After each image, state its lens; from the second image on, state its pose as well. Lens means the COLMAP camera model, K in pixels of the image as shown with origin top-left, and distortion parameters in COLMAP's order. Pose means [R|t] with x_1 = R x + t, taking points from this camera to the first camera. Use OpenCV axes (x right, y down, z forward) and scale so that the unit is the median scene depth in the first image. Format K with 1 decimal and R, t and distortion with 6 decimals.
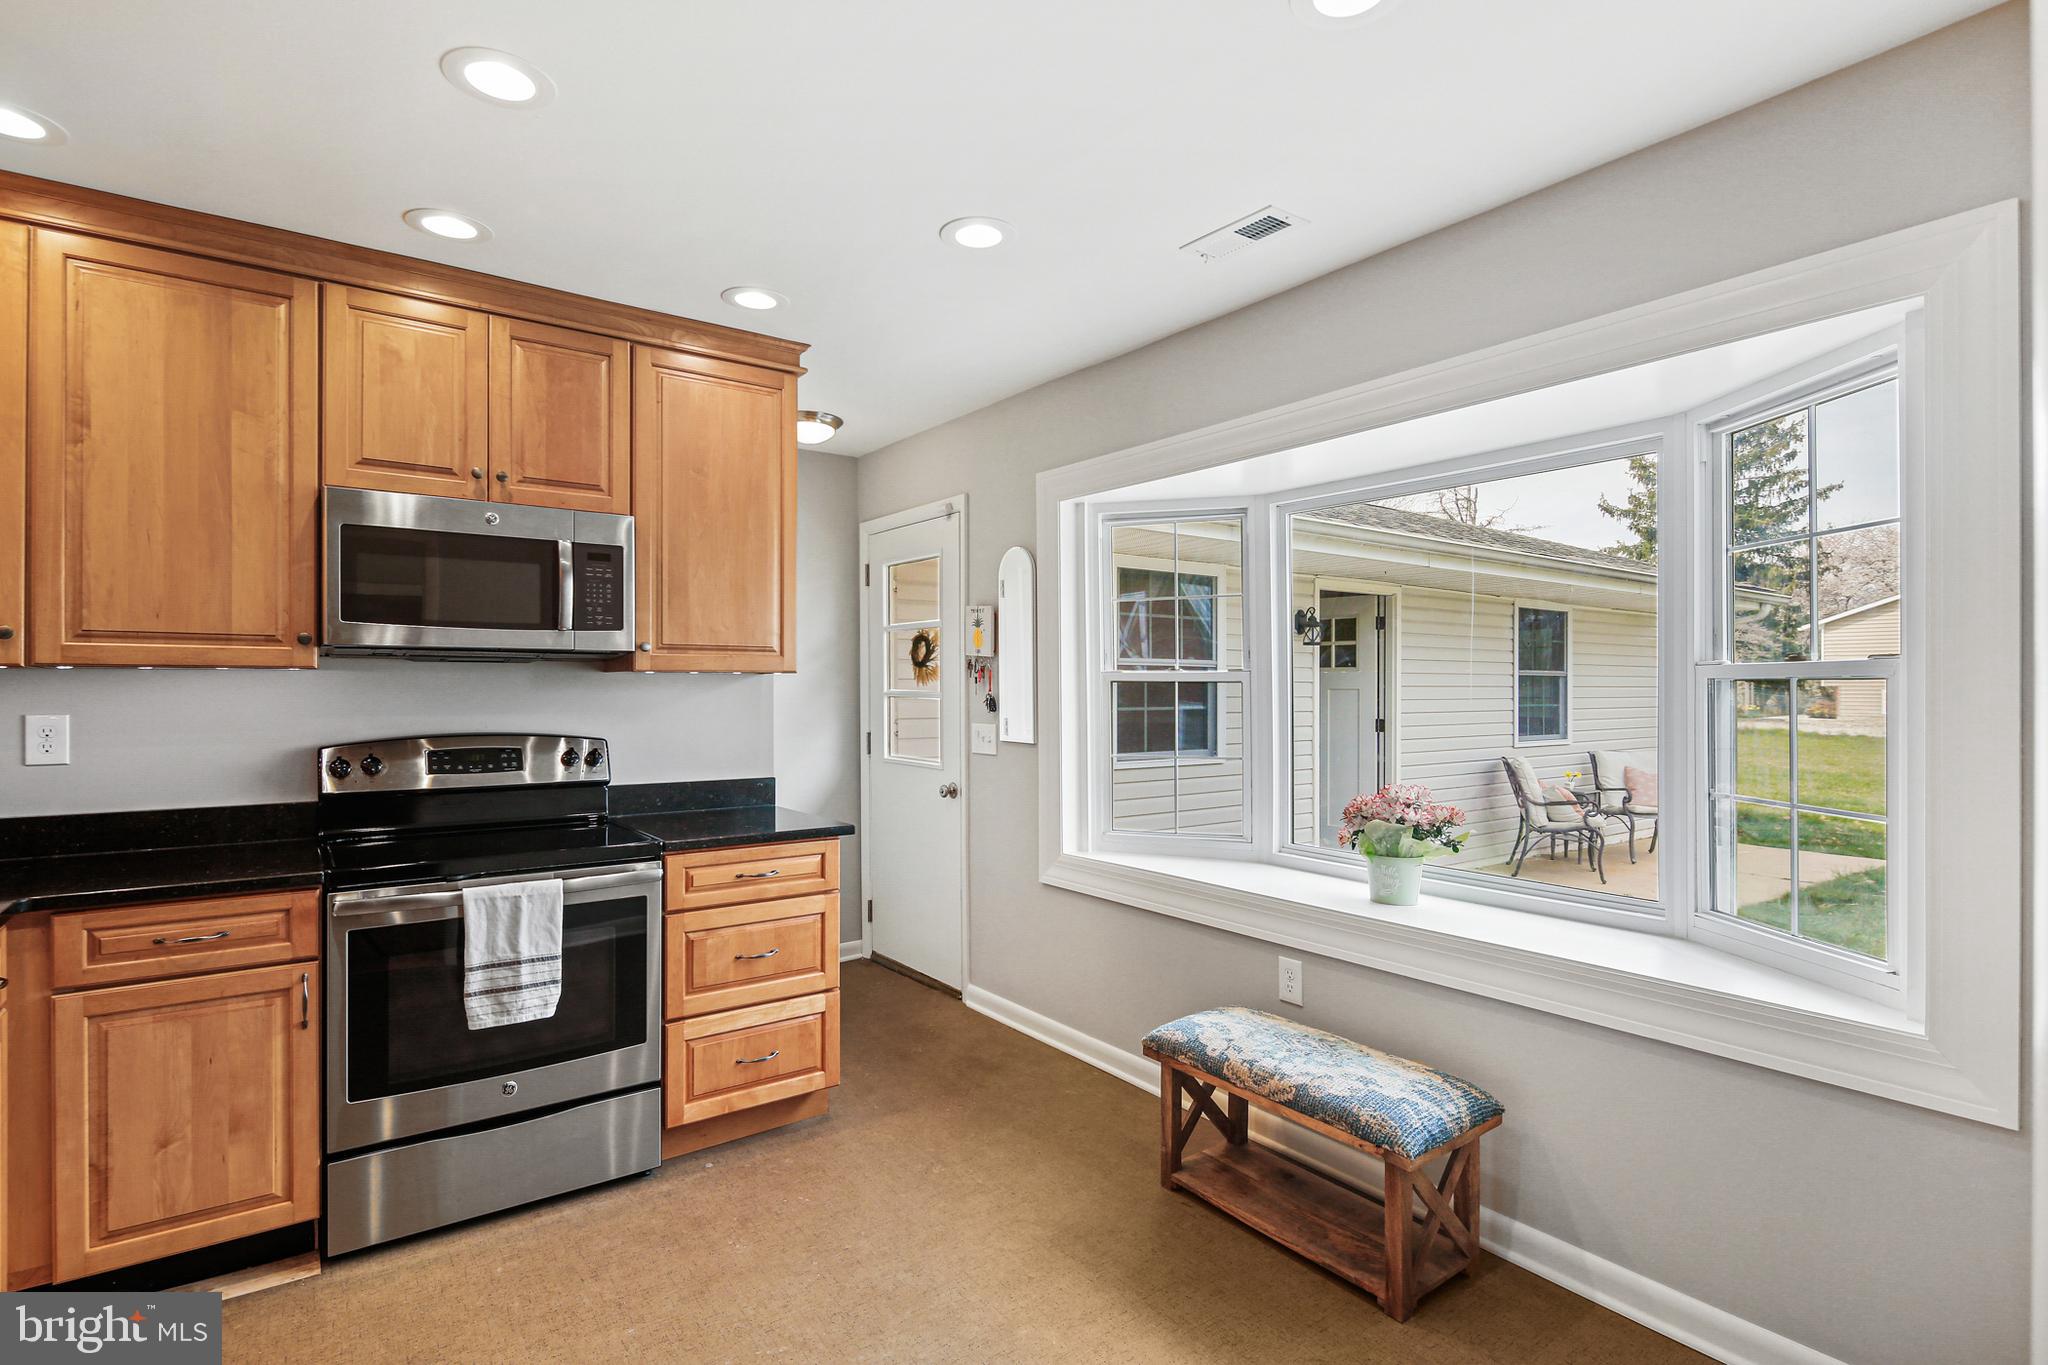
lens RADIAL K [[996.7, 0, 1010.5], [0, 996.7, 691.4], [0, 0, 1]] dist [0.000660, -0.000482]
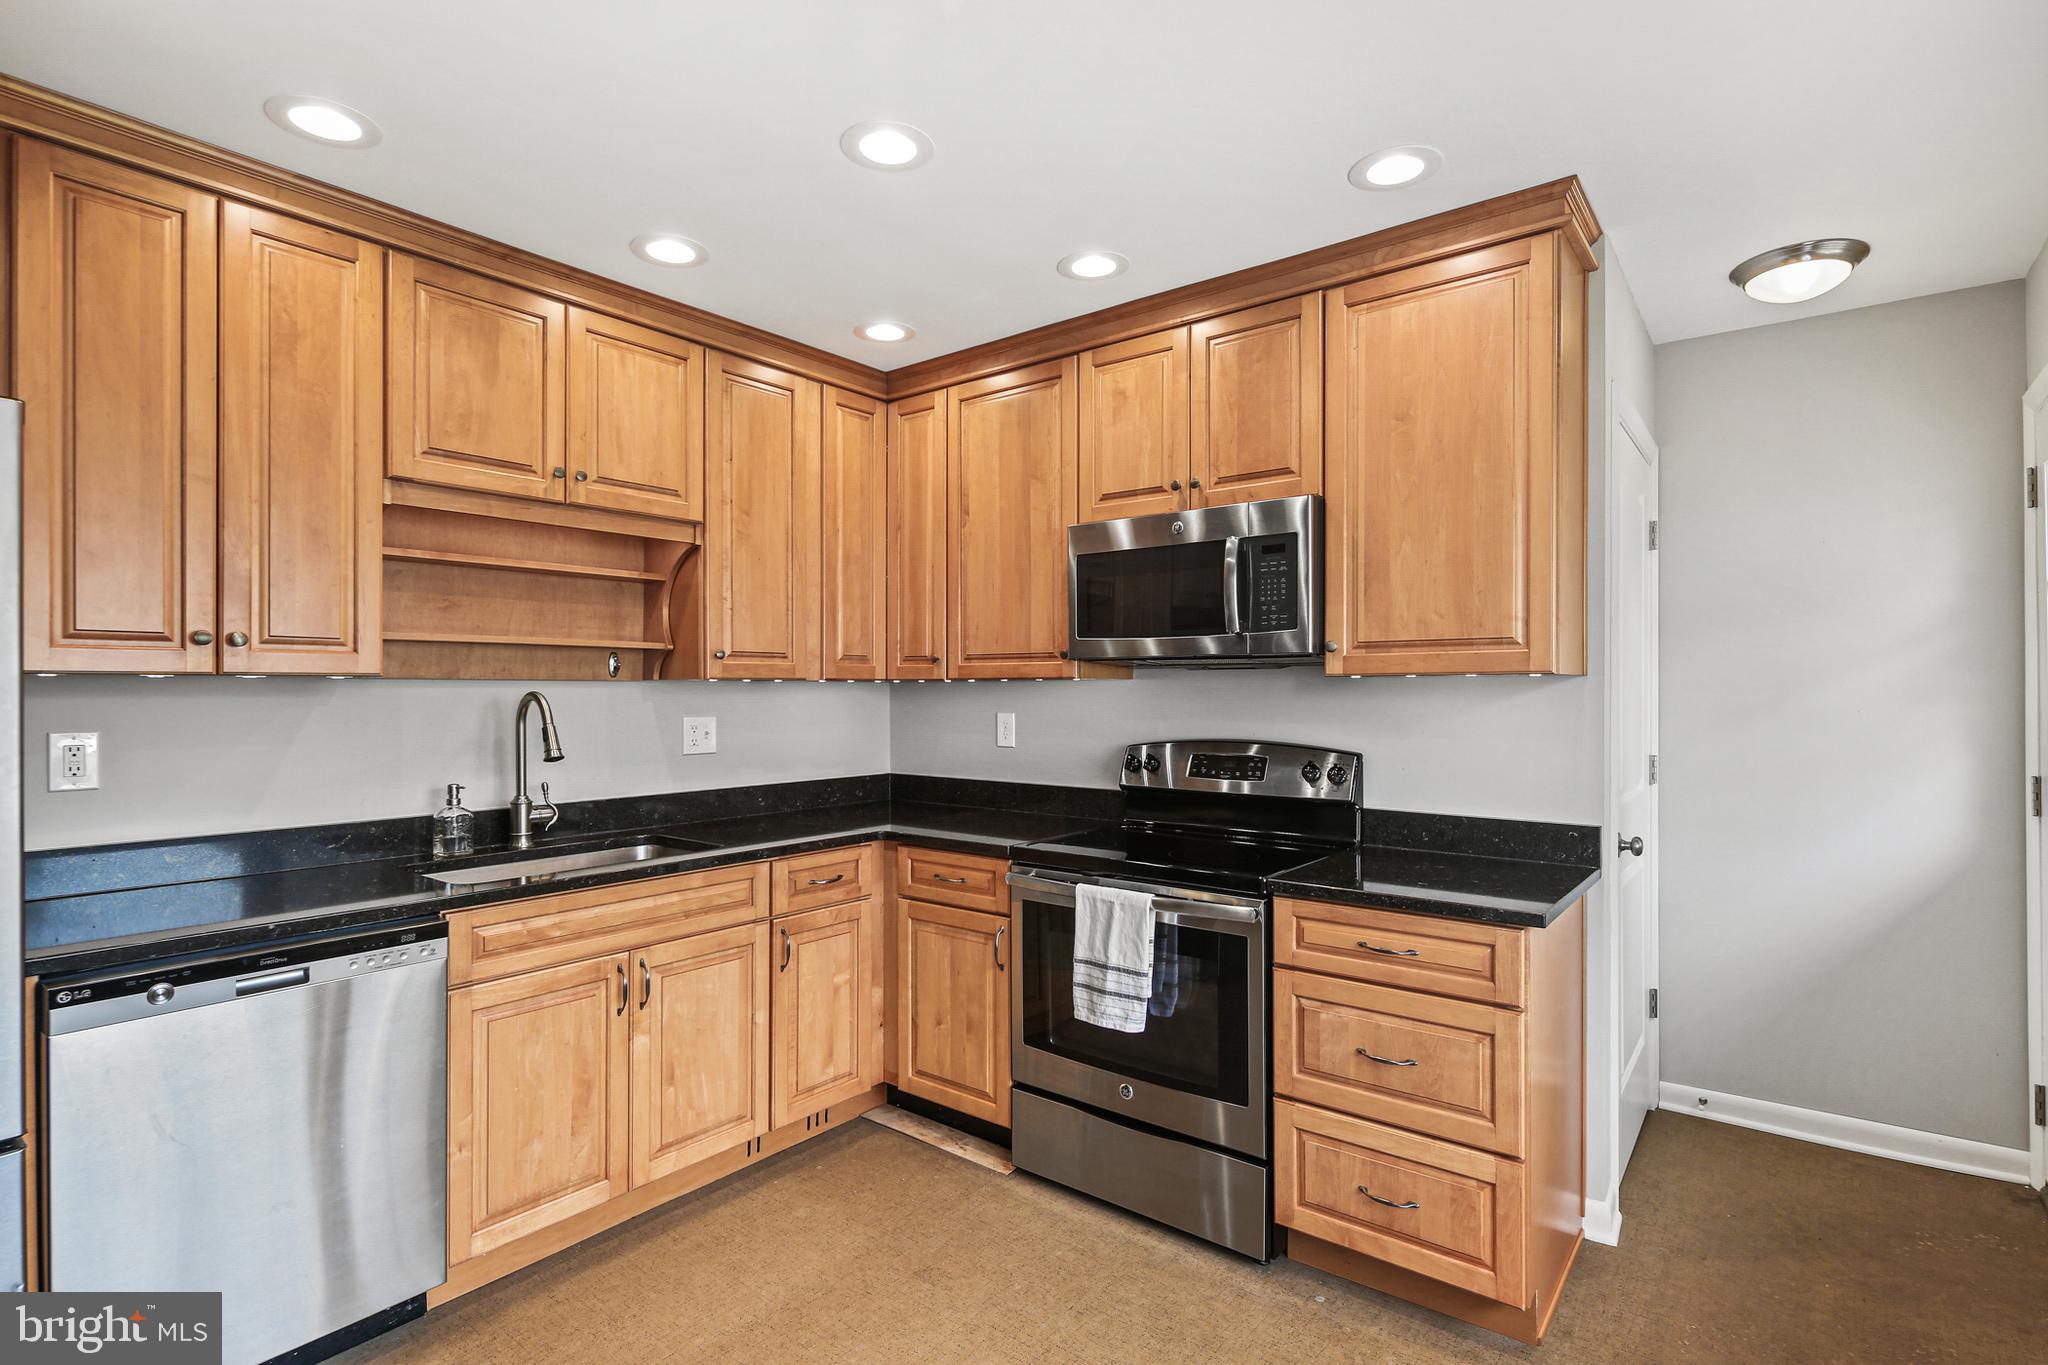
lens RADIAL K [[979.7, 0, 1014.5], [0, 979.7, 695.6], [0, 0, 1]] dist [0.000064, -0.000488]
pose [[0.276812, 0.003437, -0.960918, 0.413060], [-0.002629, 0.999993, 0.002819, -0.005947], [0.960921, 0.001746, 0.276819, 0.603216]]
